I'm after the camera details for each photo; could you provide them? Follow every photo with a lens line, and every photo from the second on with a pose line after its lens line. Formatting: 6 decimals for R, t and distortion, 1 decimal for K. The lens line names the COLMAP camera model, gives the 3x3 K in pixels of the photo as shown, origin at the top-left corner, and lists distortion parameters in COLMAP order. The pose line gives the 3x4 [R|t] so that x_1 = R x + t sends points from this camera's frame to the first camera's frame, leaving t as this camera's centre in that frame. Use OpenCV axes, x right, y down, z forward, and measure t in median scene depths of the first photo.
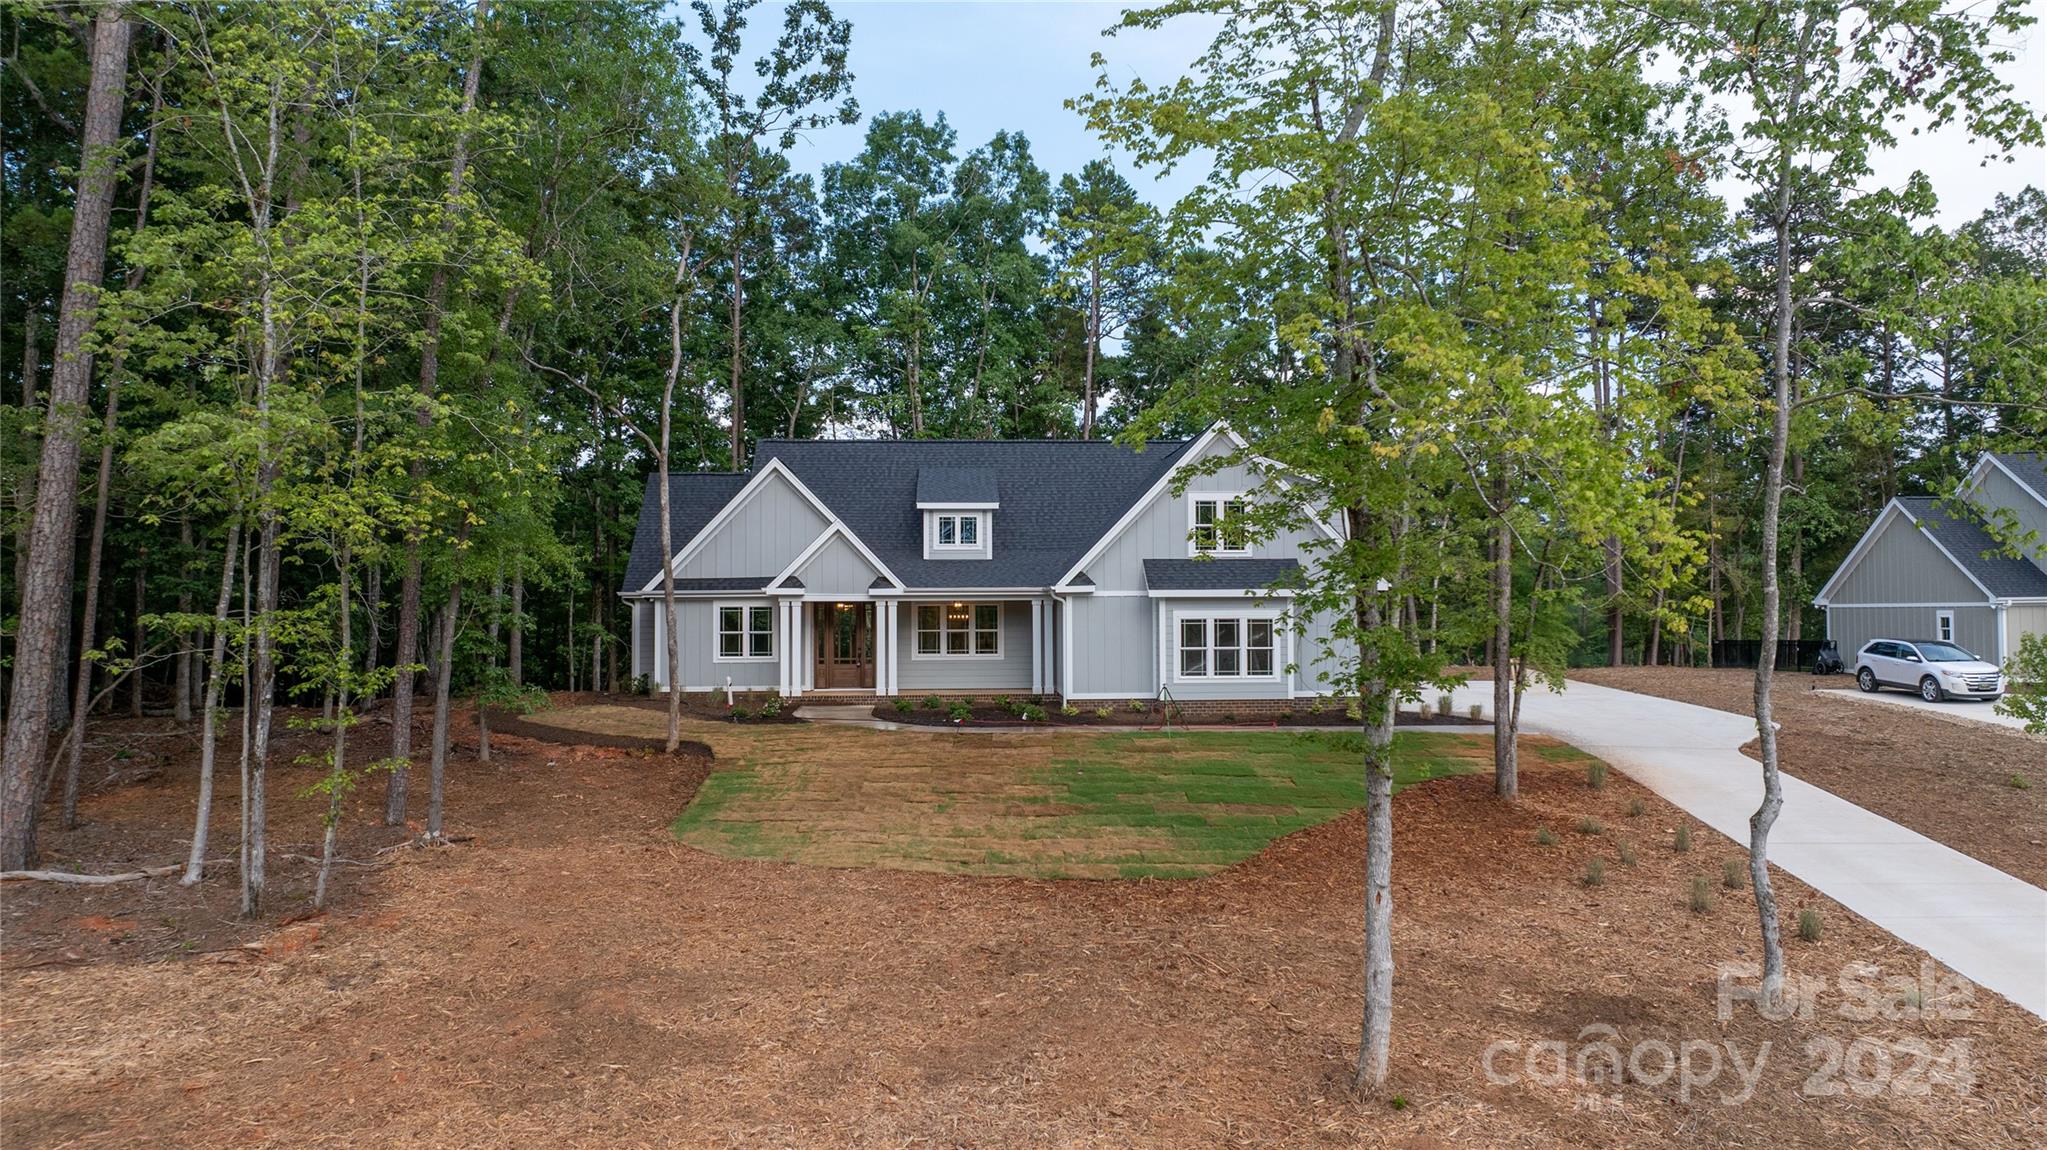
lens RADIAL K [[1509.0, 0, 1074.1], [0, 1509.0, 580.2], [0, 0, 1]] dist [-0.116458, -0.000936]
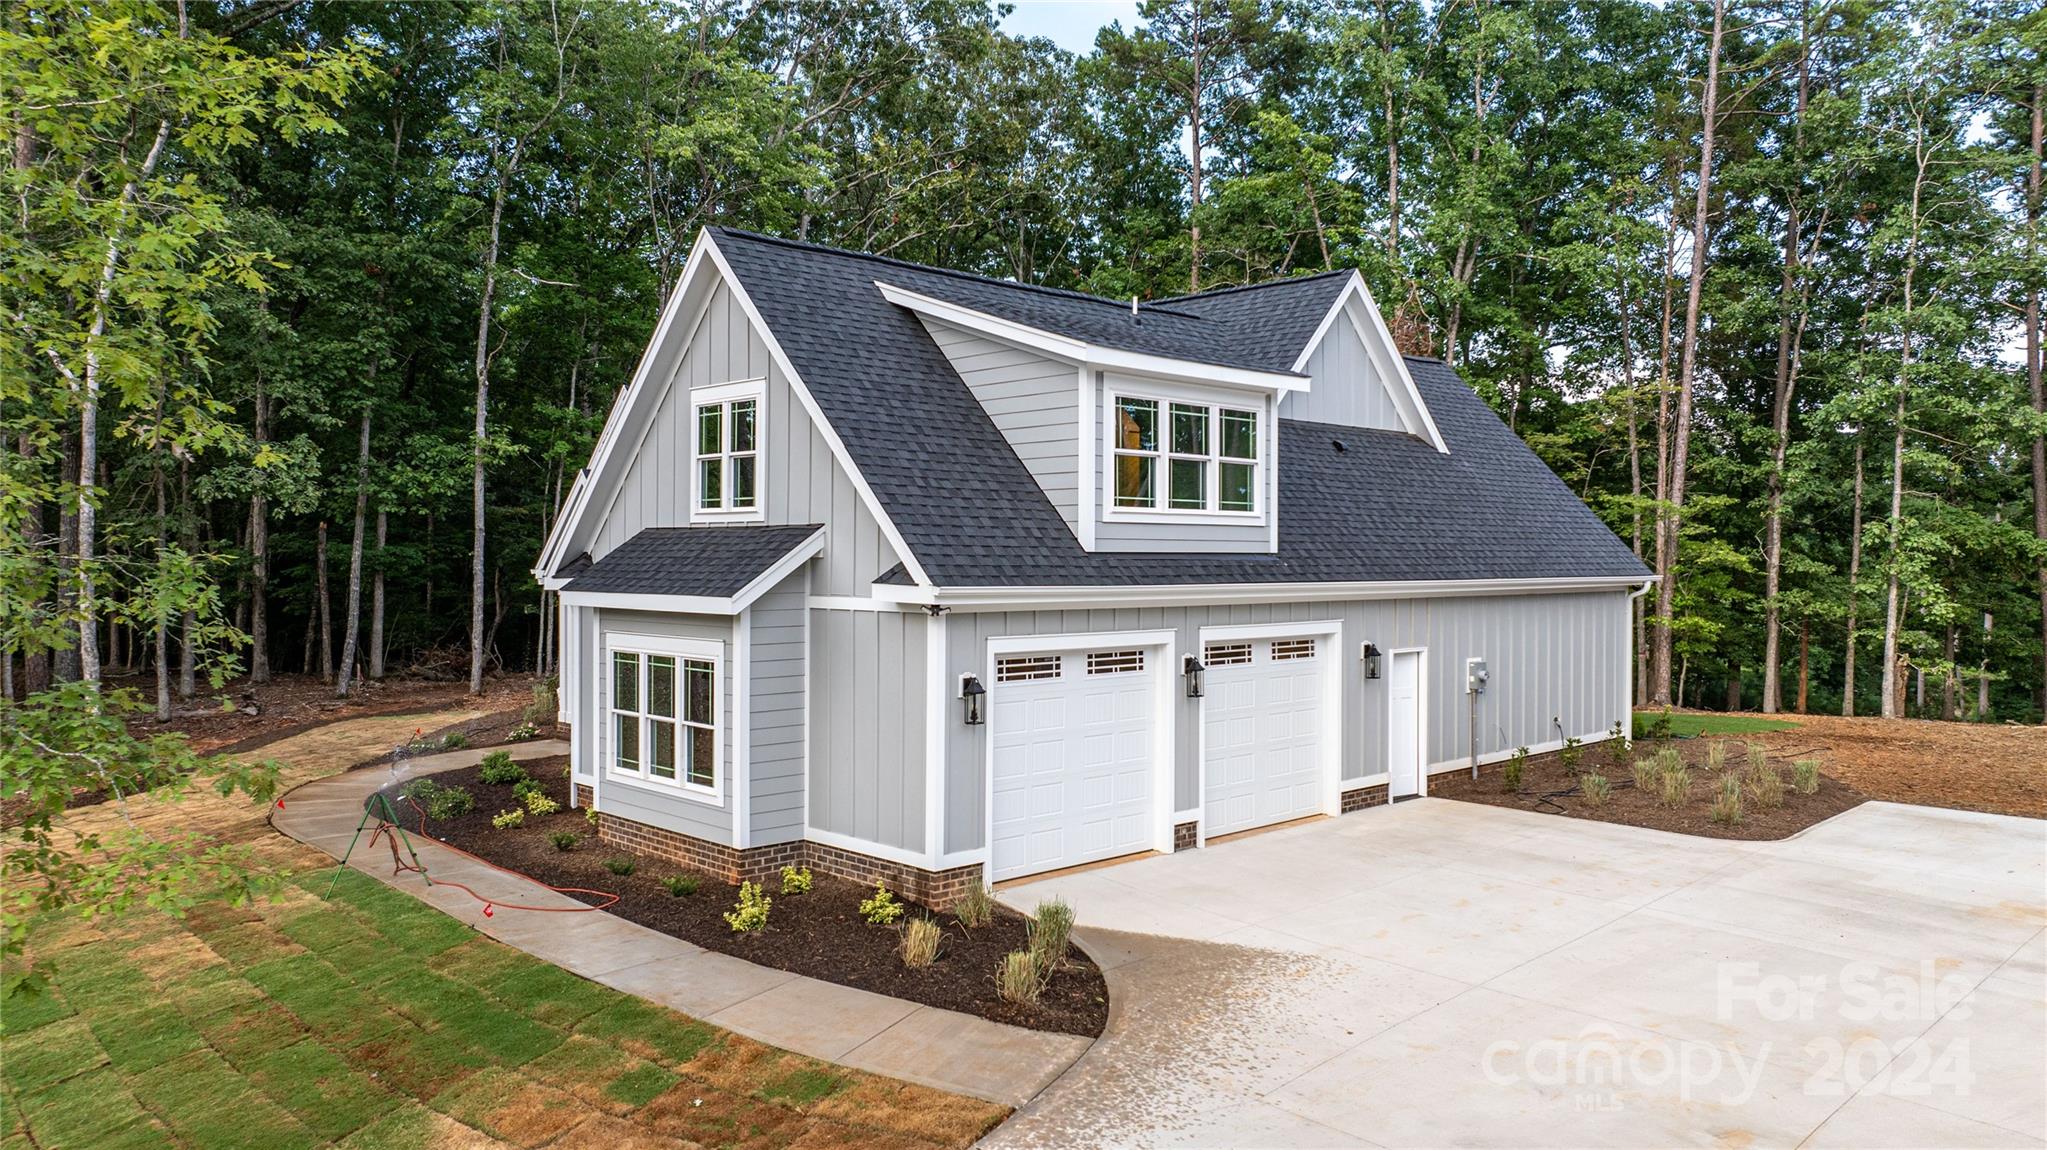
lens RADIAL K [[1473.9, 0, 1019.0], [0, 1473.9, 553.1], [0, 0, 1]] dist [-0.046747, 0.076625]
pose [[0.634410, 0.007328, -0.772962, 0.479080], [0.010451, 0.999782, 0.018056, -0.012413], [0.772926, -0.019534, 0.634195, 0.727847]]
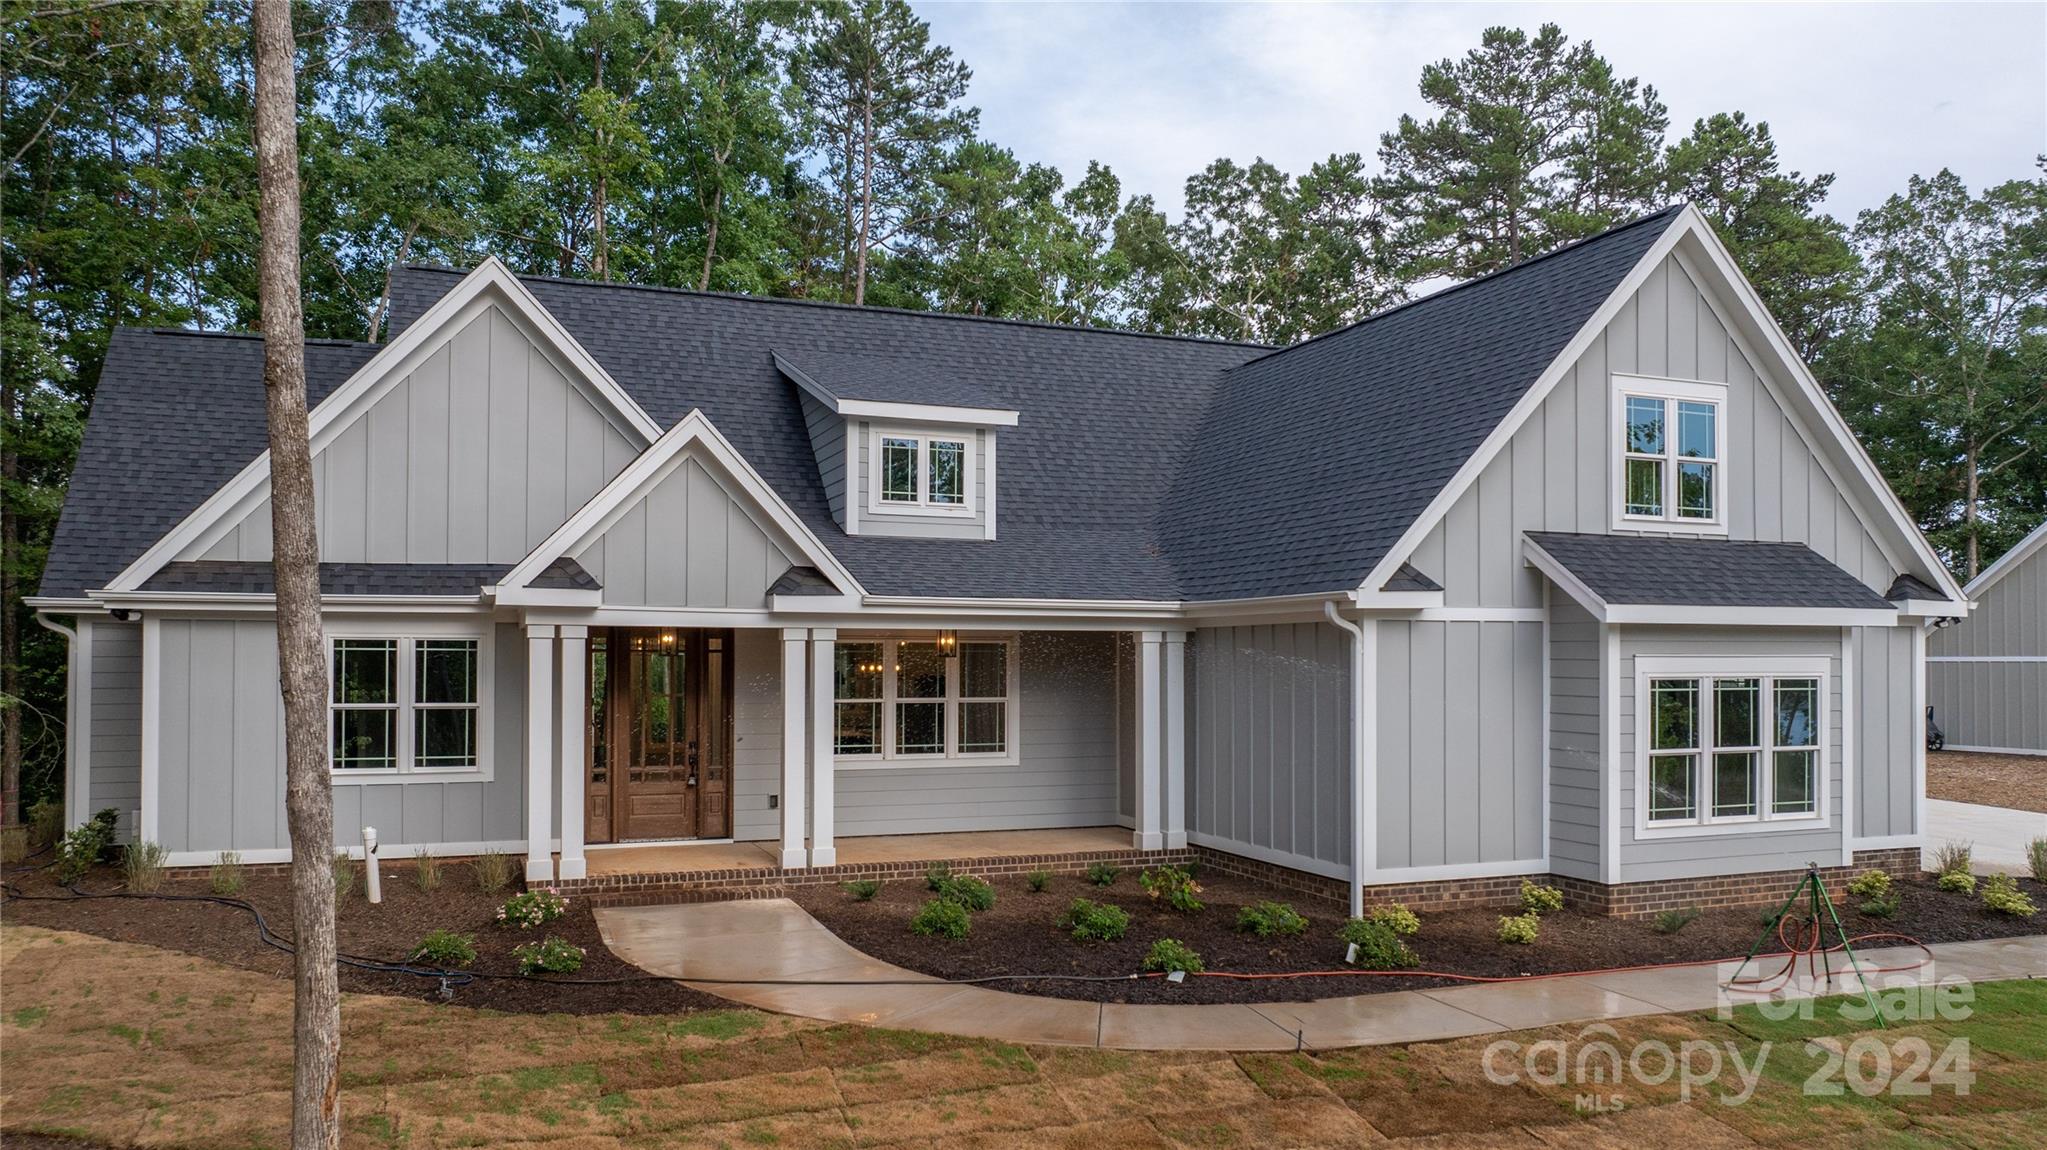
lens RADIAL K [[1490.5, 0, 1029.3], [0, 1490.5, 633.6], [0, 0, 1]] dist [-0.001363, -0.092718]
pose [[0.954140, 0.015043, 0.298984, -0.187551], [-0.014723, 0.999886, -0.003323, 0.015856], [-0.299000, -0.001231, 0.954252, 0.612282]]
